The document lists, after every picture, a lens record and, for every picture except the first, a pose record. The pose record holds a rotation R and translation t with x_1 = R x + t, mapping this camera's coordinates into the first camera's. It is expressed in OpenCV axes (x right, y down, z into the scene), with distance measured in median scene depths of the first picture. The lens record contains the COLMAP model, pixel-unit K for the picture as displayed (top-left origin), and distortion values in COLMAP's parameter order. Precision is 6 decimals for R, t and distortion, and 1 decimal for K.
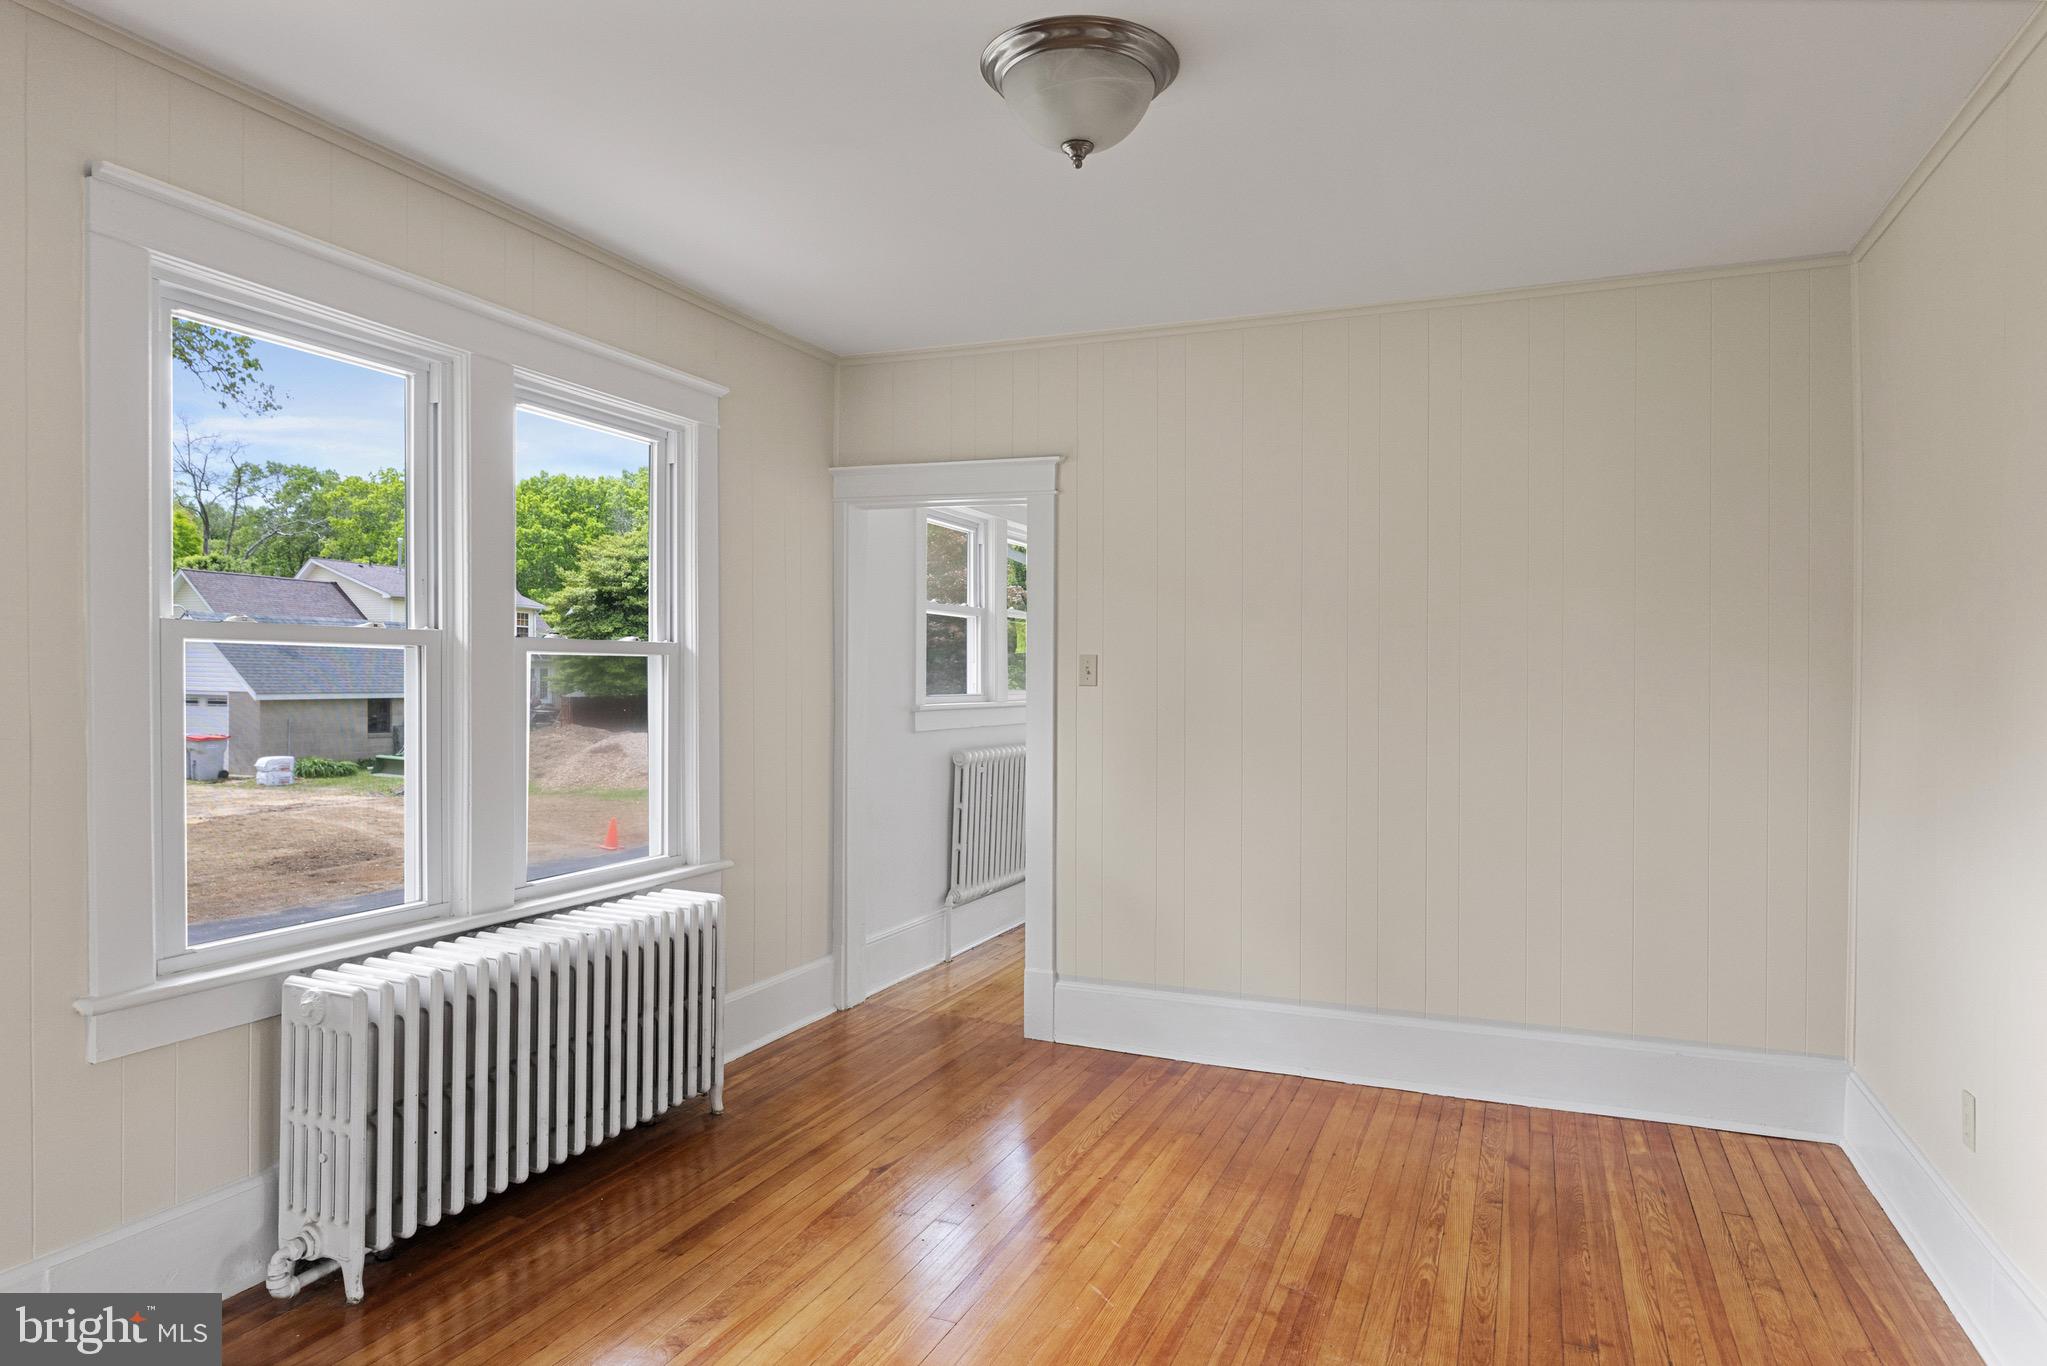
lens RADIAL K [[1218.6, 0, 1023.5], [0, 1218.6, 683.0], [0, 0, 1]] dist [-0.002648, 0.000331]
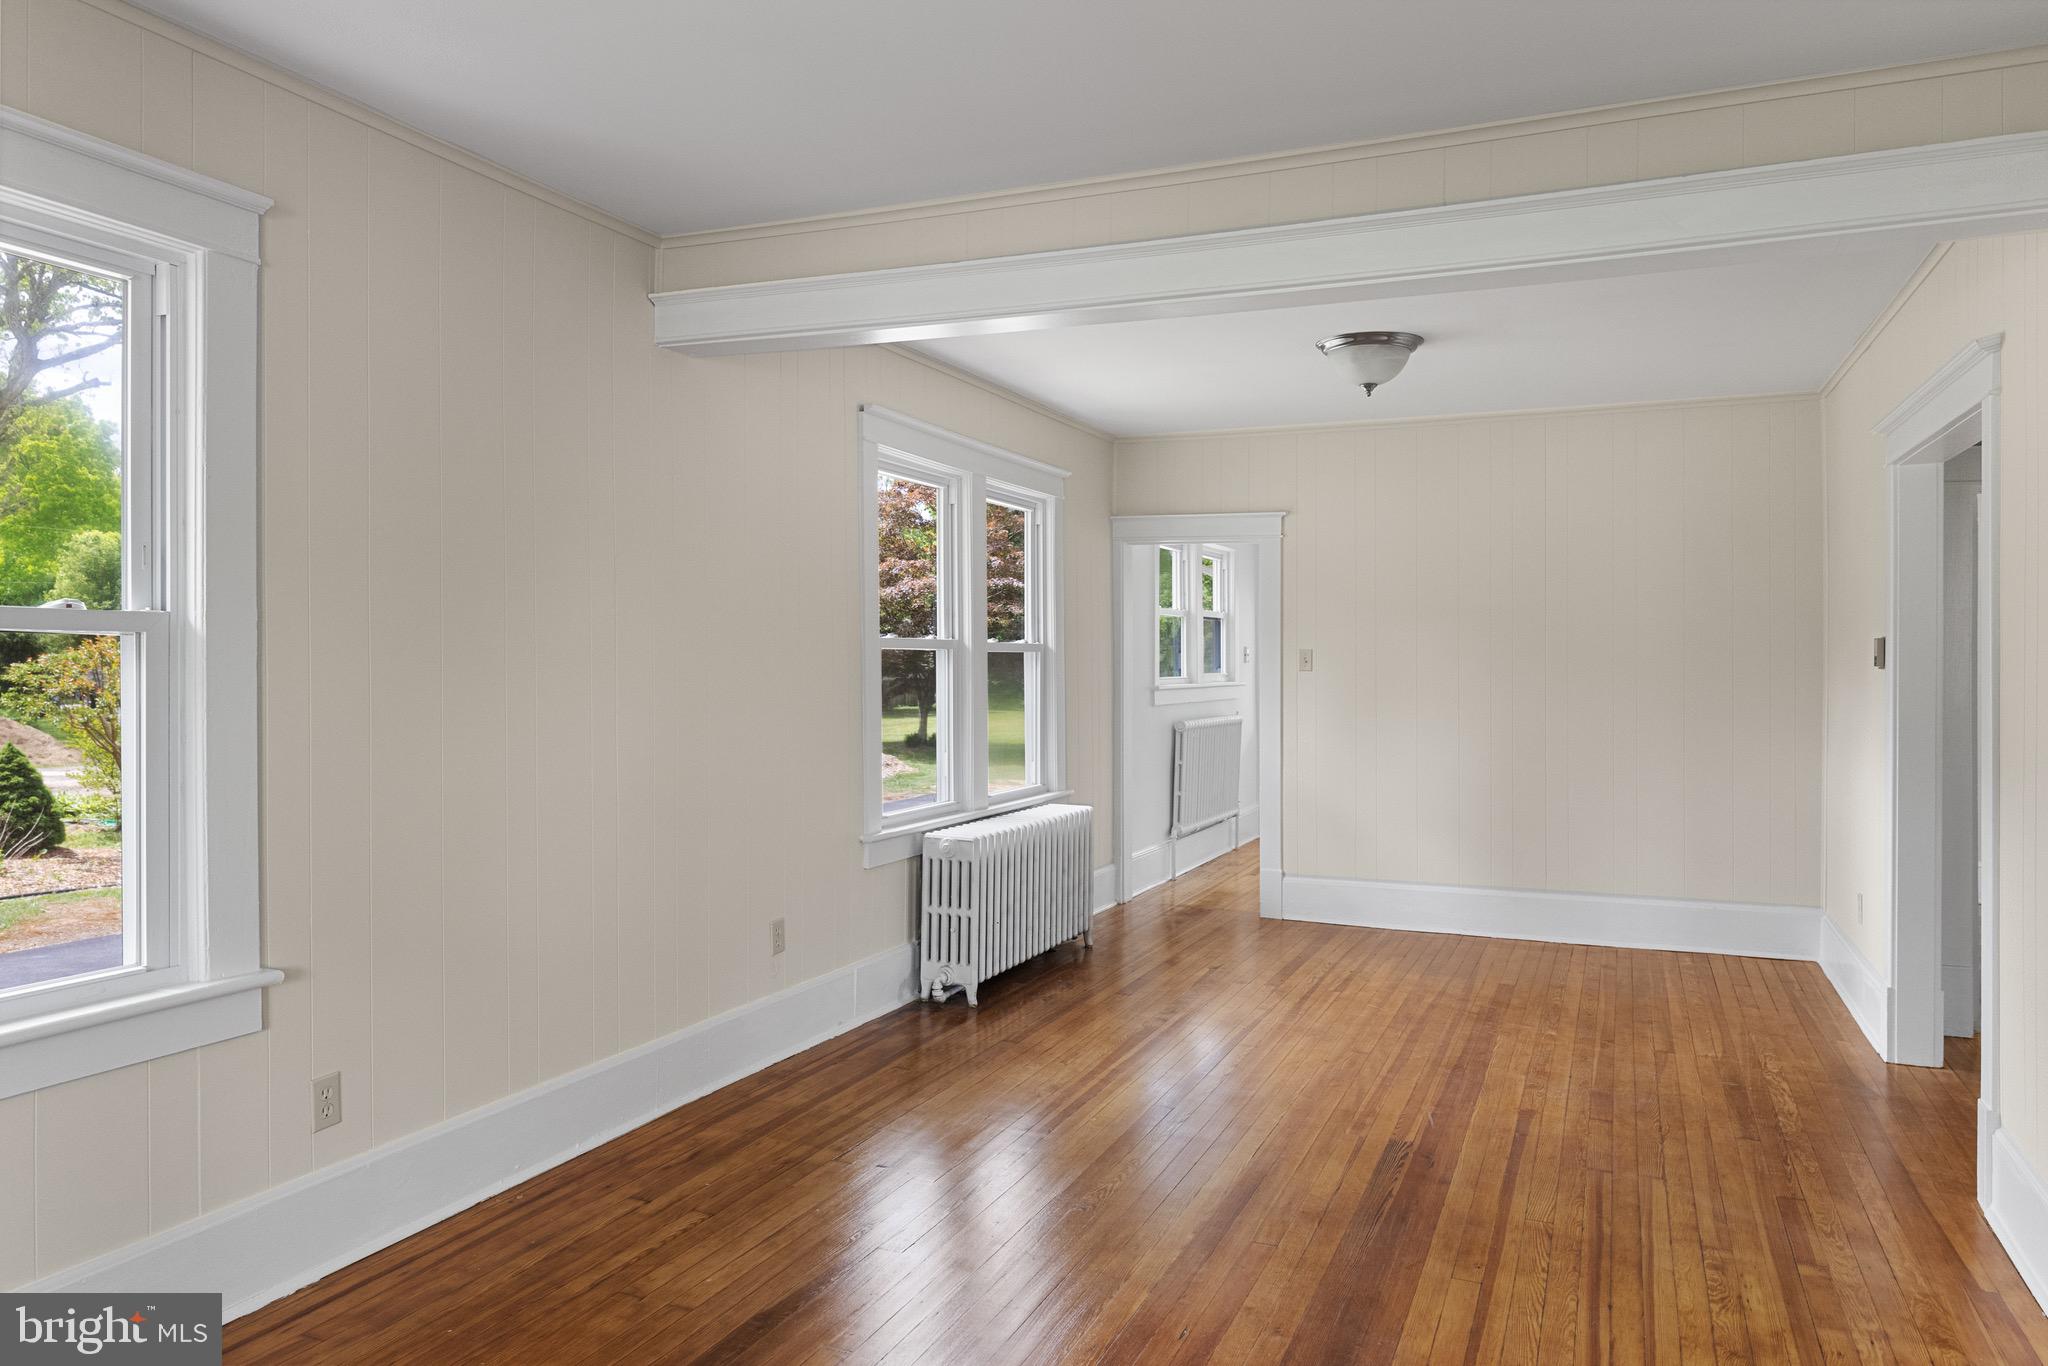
lens RADIAL K [[1342.3, 0, 1025.1], [0, 1342.3, 667.3], [0, 0, 1]] dist [-0.001449, -0.001630]
pose [[0.999698, -0.005784, -0.023870, -0.283727], [0.005757, 0.999983, -0.001199, -0.002301], [0.023877, 0.001061, 0.999714, -0.699843]]
